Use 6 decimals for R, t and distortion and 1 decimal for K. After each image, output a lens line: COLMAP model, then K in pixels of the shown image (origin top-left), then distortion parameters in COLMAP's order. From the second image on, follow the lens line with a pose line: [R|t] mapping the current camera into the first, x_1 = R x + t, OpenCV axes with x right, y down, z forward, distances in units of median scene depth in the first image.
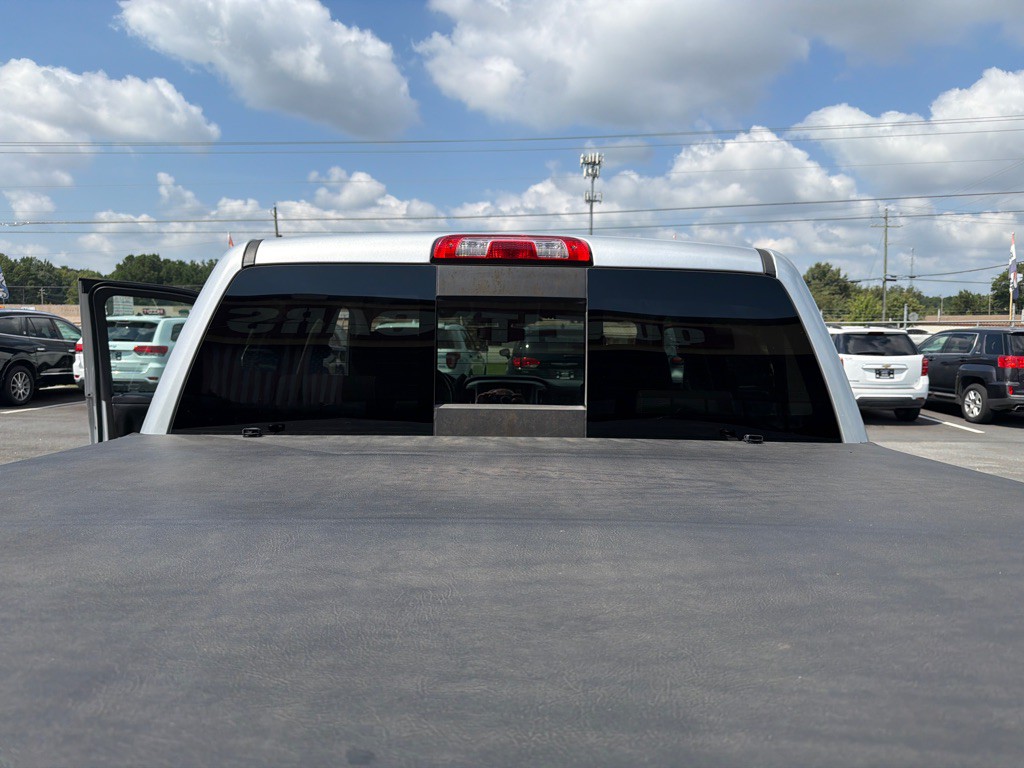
lens RADIAL K [[727.4, 0, 523.0], [0, 727.4, 386.4], [0, 0, 1]] dist [0.028157, -0.040038]
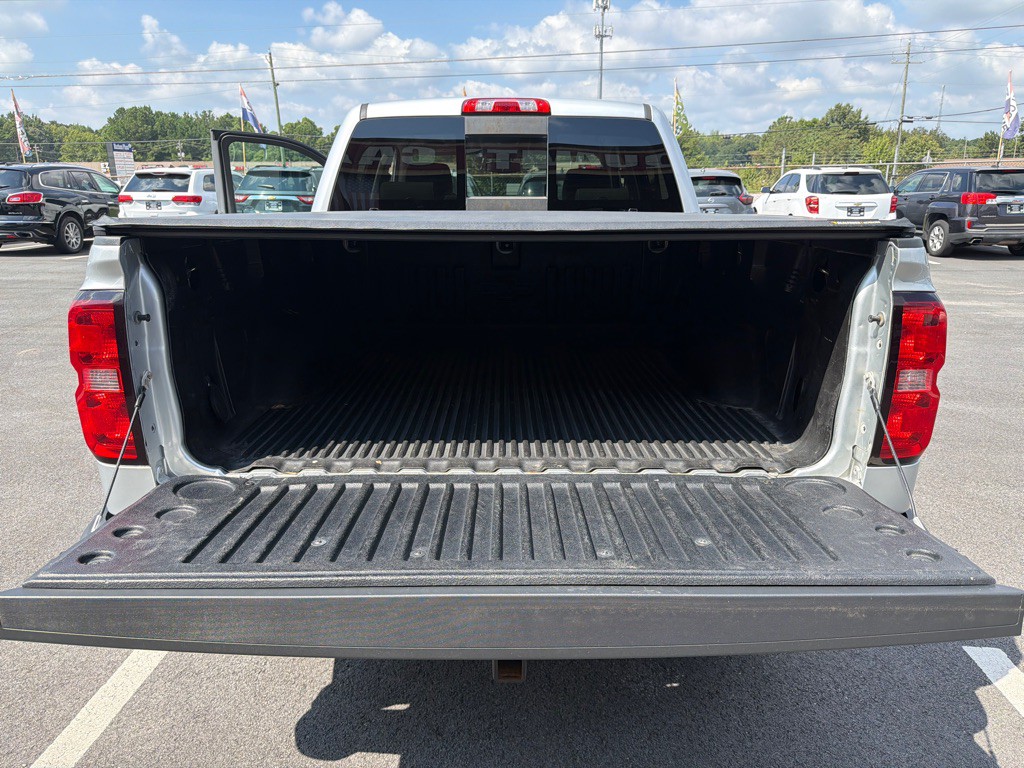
lens RADIAL K [[727.4, 0, 516.1], [0, 727.4, 396.2], [0, 0, 1]] dist [0.028157, -0.040038]
pose [[0.999737, -0.009354, -0.020931, 0.005387], [0.013459, 0.978560, 0.205521, 0.019024], [0.018560, -0.205749, 0.978429, -0.121918]]
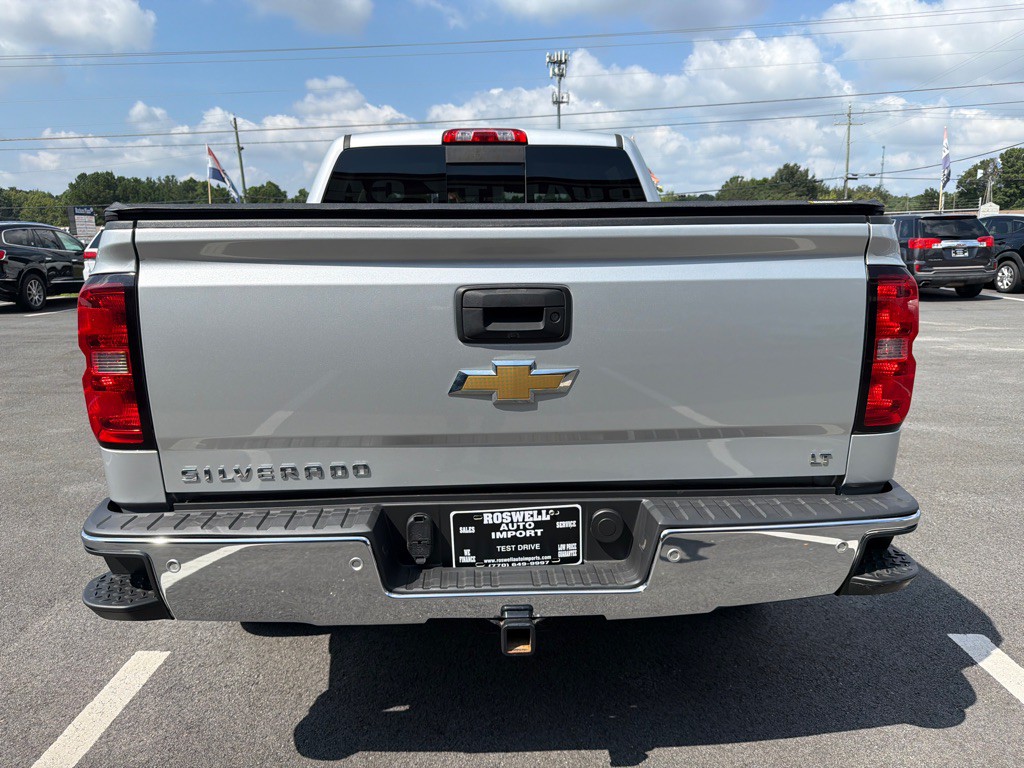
lens RADIAL K [[727.4, 0, 515.8], [0, 727.4, 399.8], [0, 0, 1]] dist [0.028157, -0.040038]
pose [[0.999144, -0.032763, 0.025246, -0.000635], [0.029061, 0.990397, 0.135163, 0.031085], [-0.029432, -0.134314, 0.990502, -0.128123]]
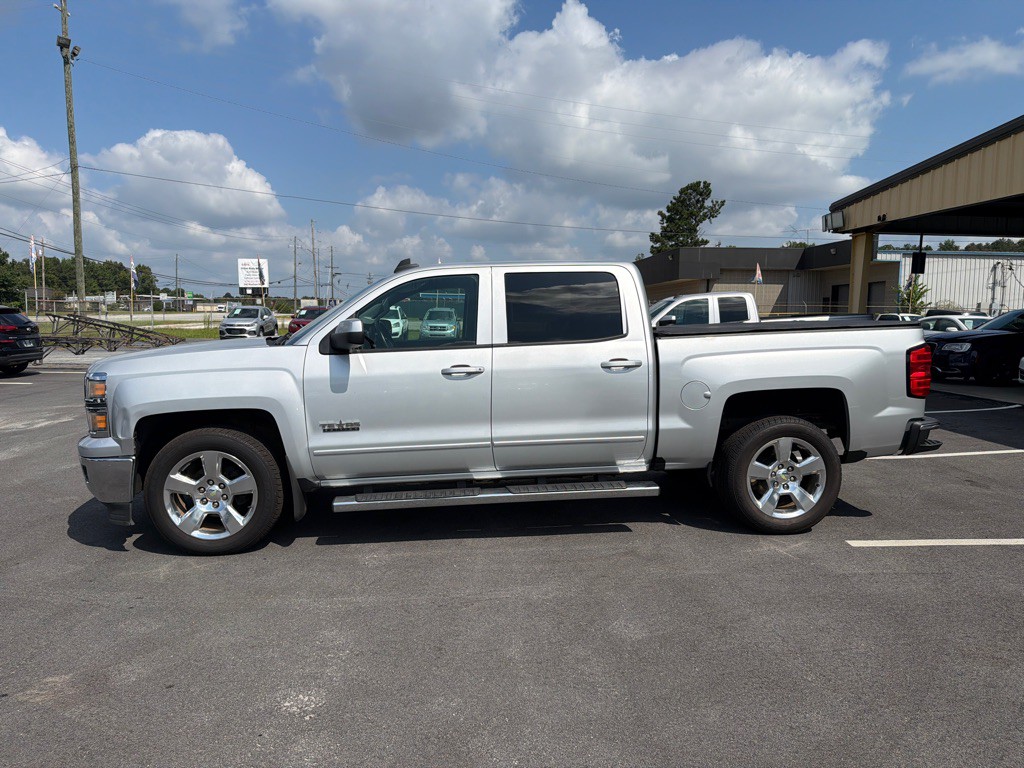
lens RADIAL K [[727.4, 0, 511.4], [0, 727.4, 395.5], [0, 0, 1]] dist [0.028157, -0.040038]
pose [[-0.077187, -0.117036, 0.990124, -0.409123], [0.077583, 0.989370, 0.122995, -0.008965], [-0.993994, 0.086310, -0.067286, 0.219750]]
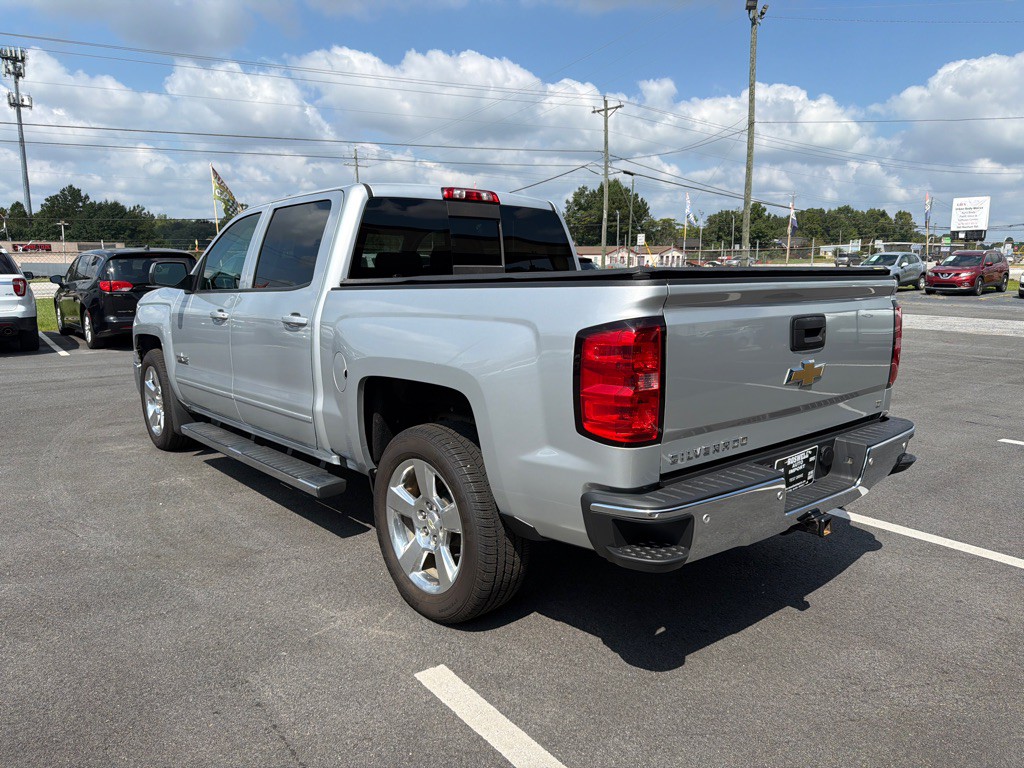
lens RADIAL K [[727.4, 0, 519.3], [0, 727.4, 390.9], [0, 0, 1]] dist [0.028157, -0.040038]
pose [[0.774269, -0.118212, 0.621718, -0.182140], [0.058094, 0.991528, 0.116178, 0.020961], [-0.630185, -0.053835, 0.774577, -0.115531]]
